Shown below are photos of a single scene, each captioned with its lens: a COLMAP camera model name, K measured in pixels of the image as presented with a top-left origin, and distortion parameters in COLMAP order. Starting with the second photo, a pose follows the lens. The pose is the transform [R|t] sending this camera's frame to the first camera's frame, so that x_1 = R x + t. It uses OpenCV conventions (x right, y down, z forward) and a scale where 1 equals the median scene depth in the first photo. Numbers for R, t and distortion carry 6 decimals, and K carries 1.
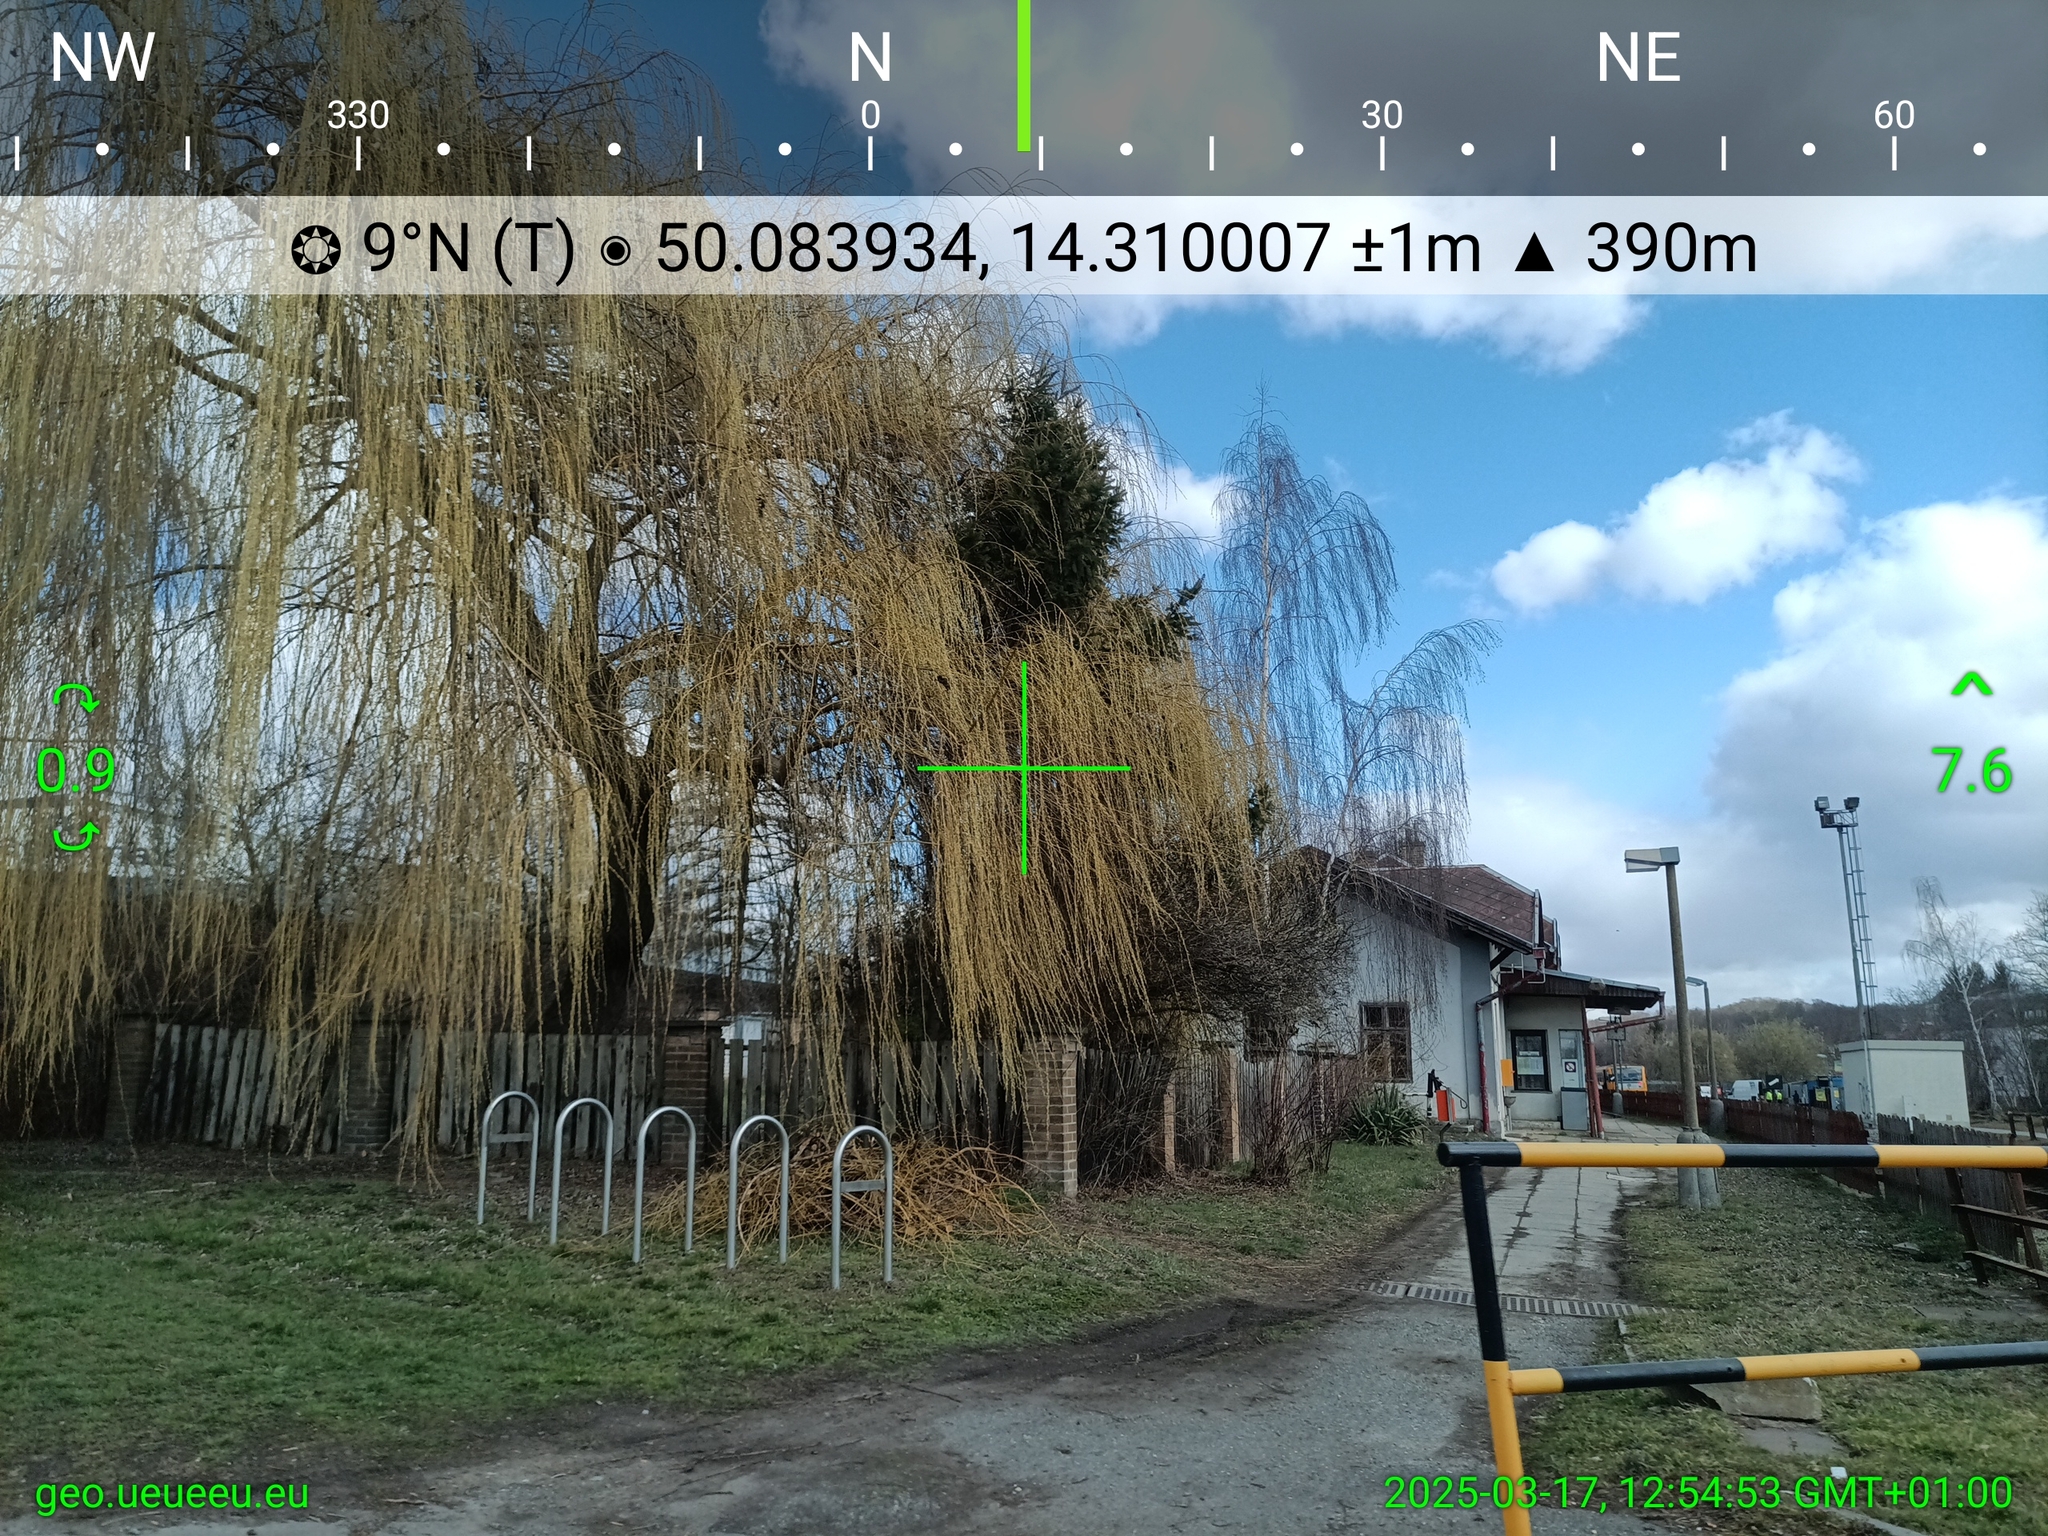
lens RADIAL K [[1684.6, 0, 1024.0], [0, 1684.6, 768.0], [0, 0, 1]] dist [0.002623, -0.003851]
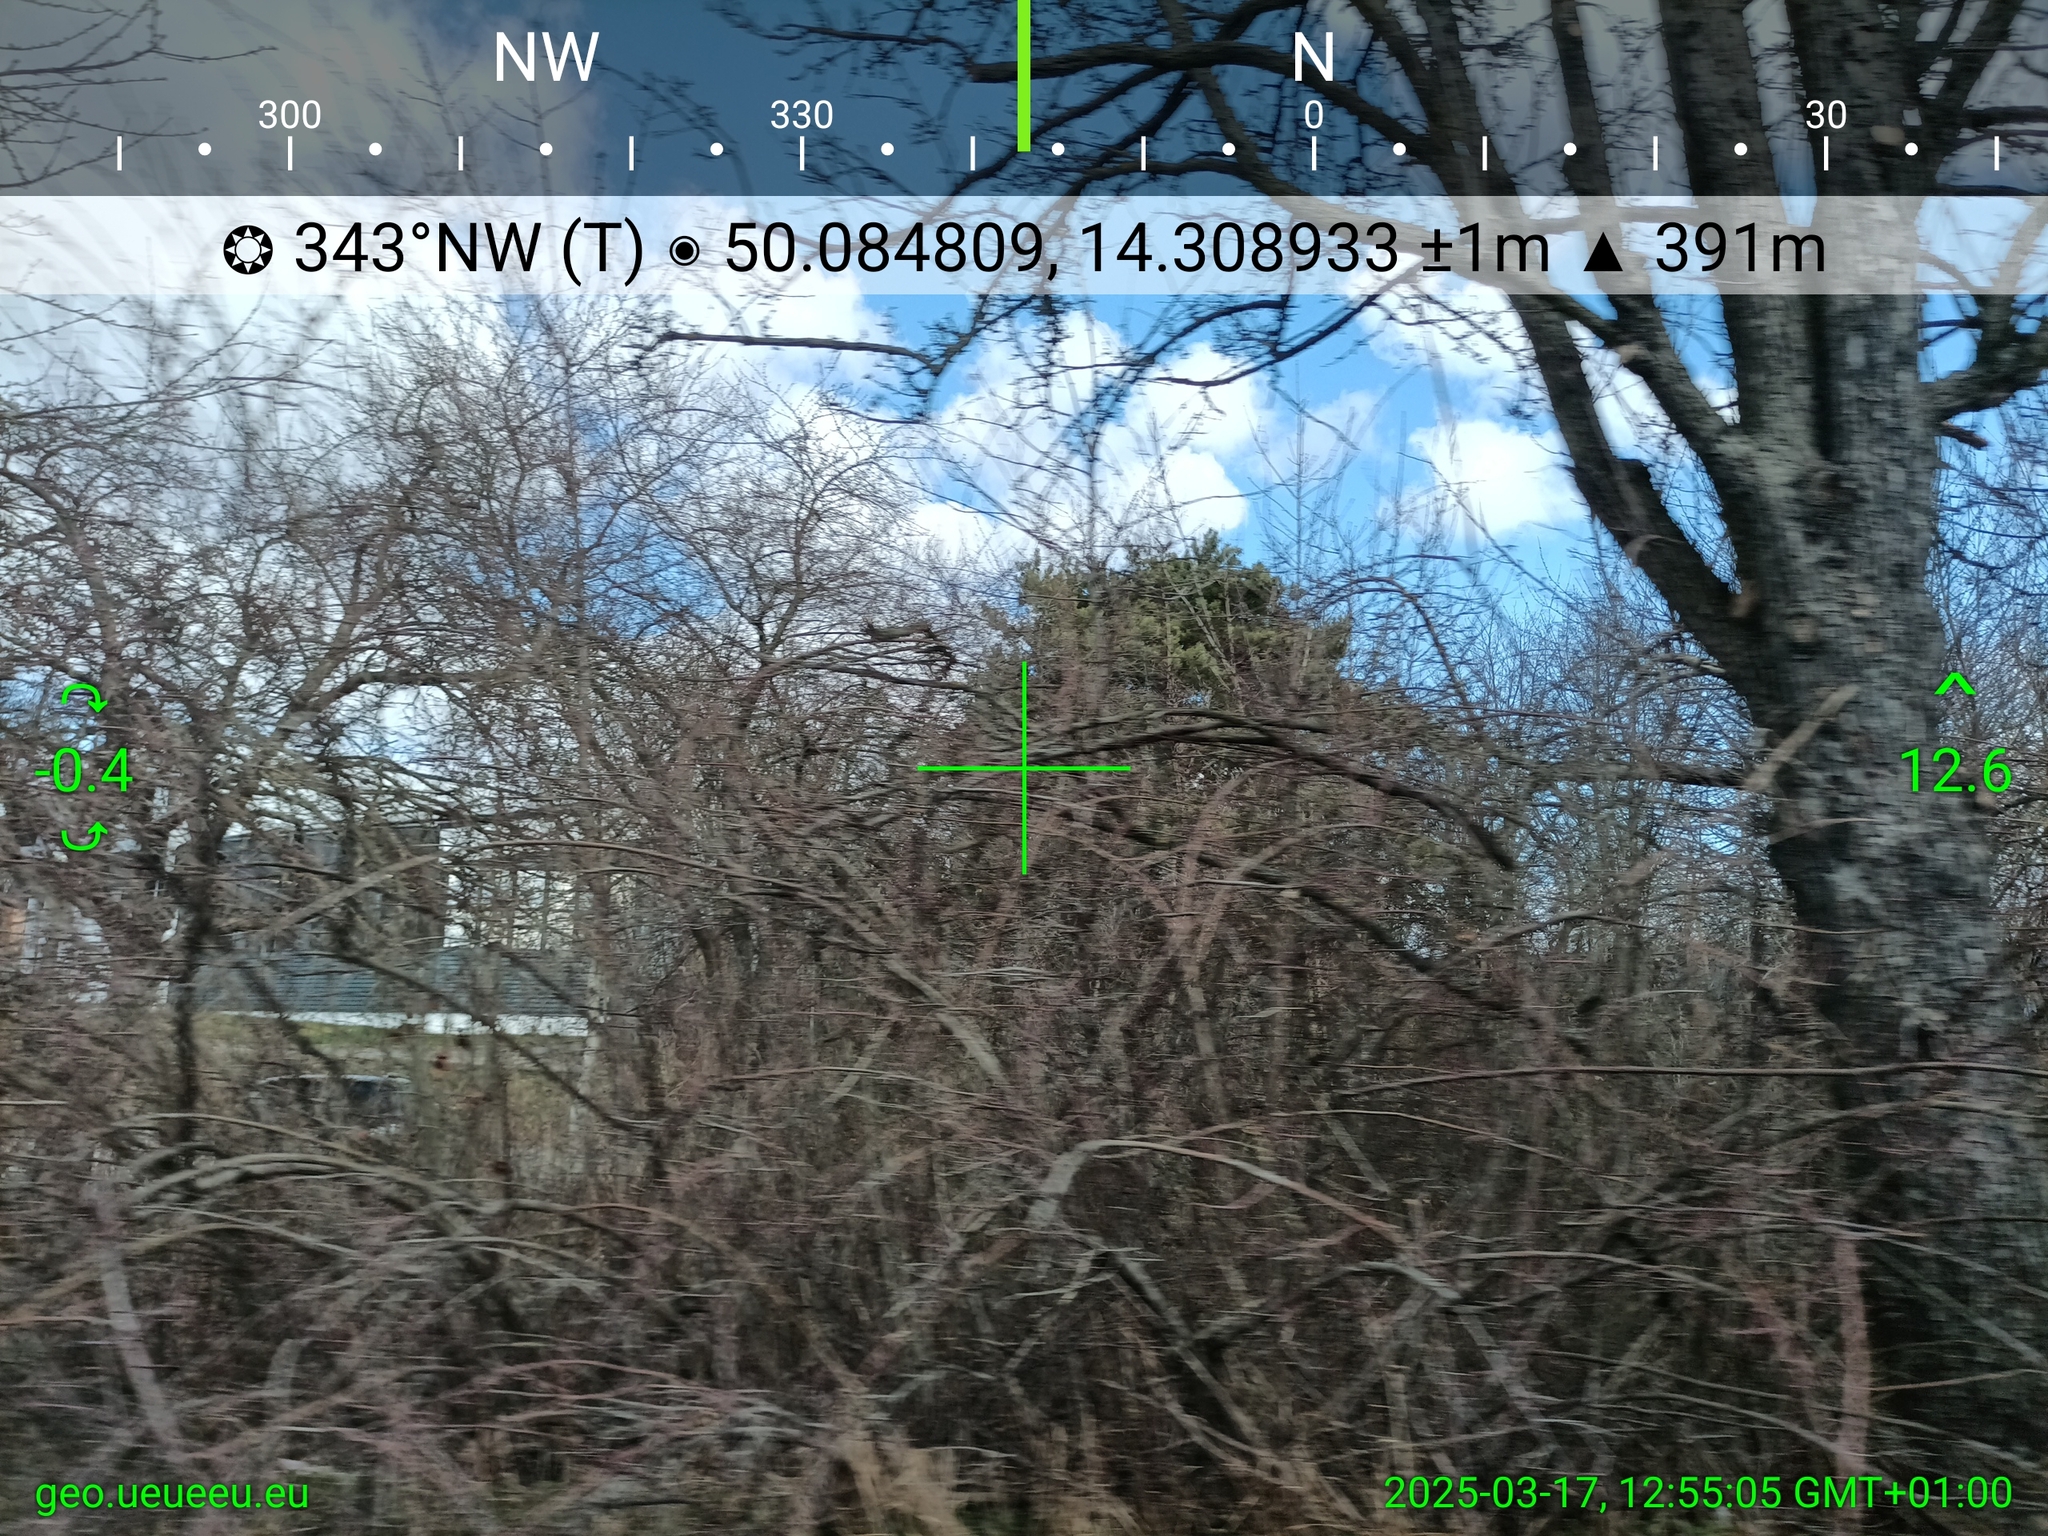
lens RADIAL K [[1684.6, 0, 1024.0], [0, 1684.6, 768.0], [0, 0, 1]] dist [0.002623, -0.003851]
pose [[1.000000, 0.000034, 0.000090, -0.263088], [-0.000034, 1.000000, 0.000023, 0.000023], [-0.000090, -0.000023, 1.000000, -0.000095]]
